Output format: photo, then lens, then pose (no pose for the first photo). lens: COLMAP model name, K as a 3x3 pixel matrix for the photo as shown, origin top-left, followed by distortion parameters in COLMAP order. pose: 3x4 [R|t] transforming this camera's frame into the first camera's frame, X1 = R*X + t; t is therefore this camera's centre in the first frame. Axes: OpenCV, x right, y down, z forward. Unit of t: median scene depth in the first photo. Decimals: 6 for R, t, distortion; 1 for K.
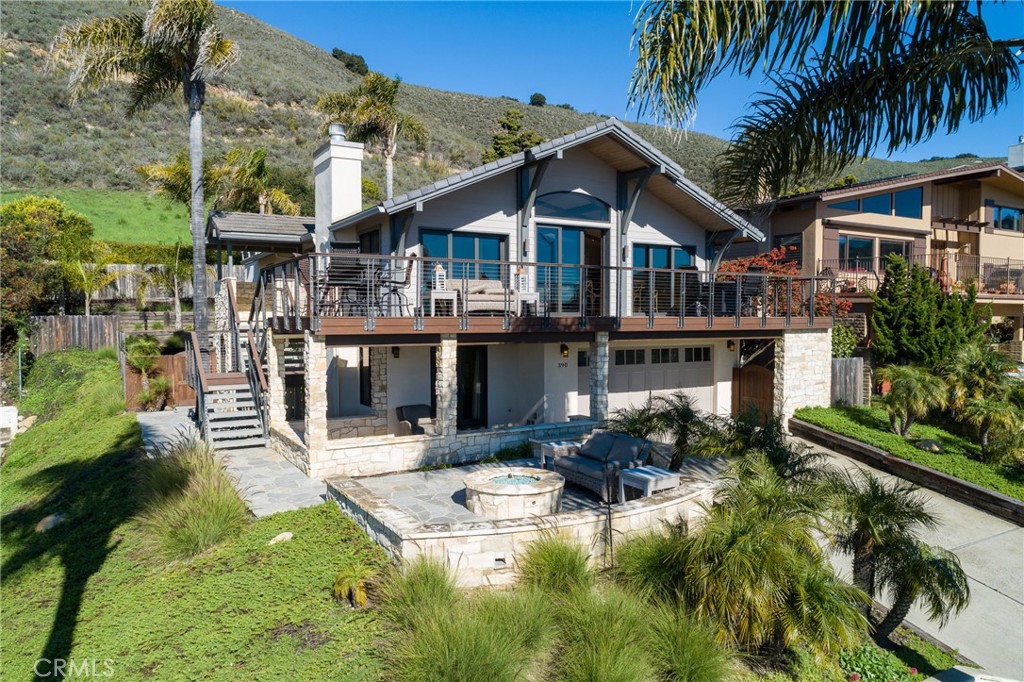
lens RADIAL K [[709.5, 0, 512.0], [0, 709.5, 341.0], [0, 0, 1]] dist [-0.003317, 0.000195]
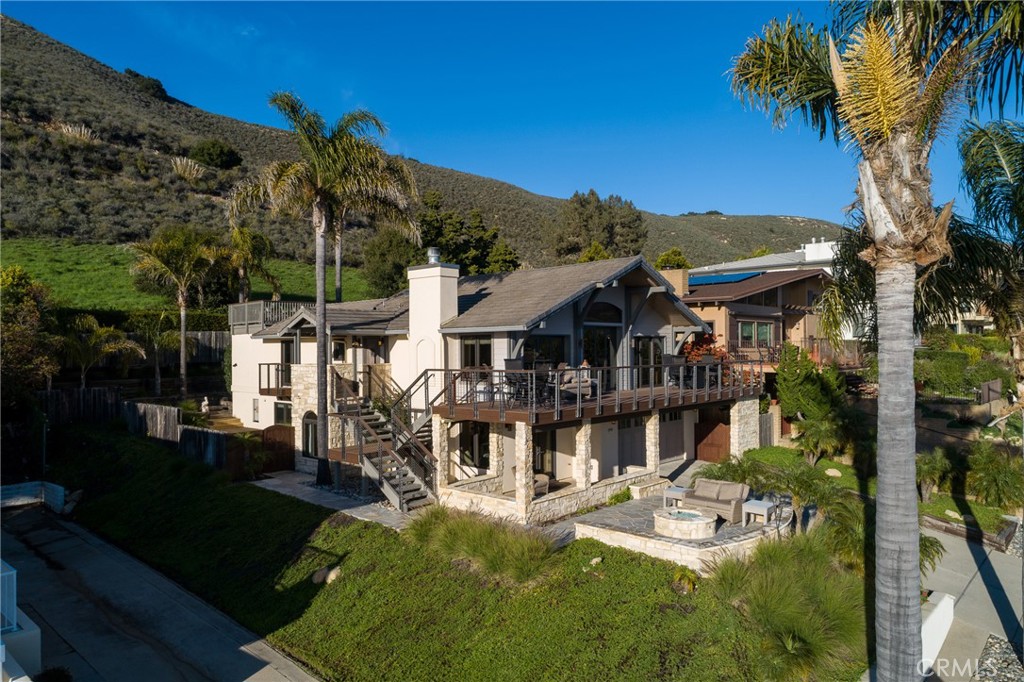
lens RADIAL K [[697.2, 0, 512.0], [0, 697.2, 341.0], [0, 0, 1]] dist [0.005082, 0.000732]
pose [[0.958101, -0.002861, 0.286415, -0.455295], [0.015836, 0.998950, -0.042997, -0.076552], [-0.285991, 0.045732, 0.957140, -0.238630]]
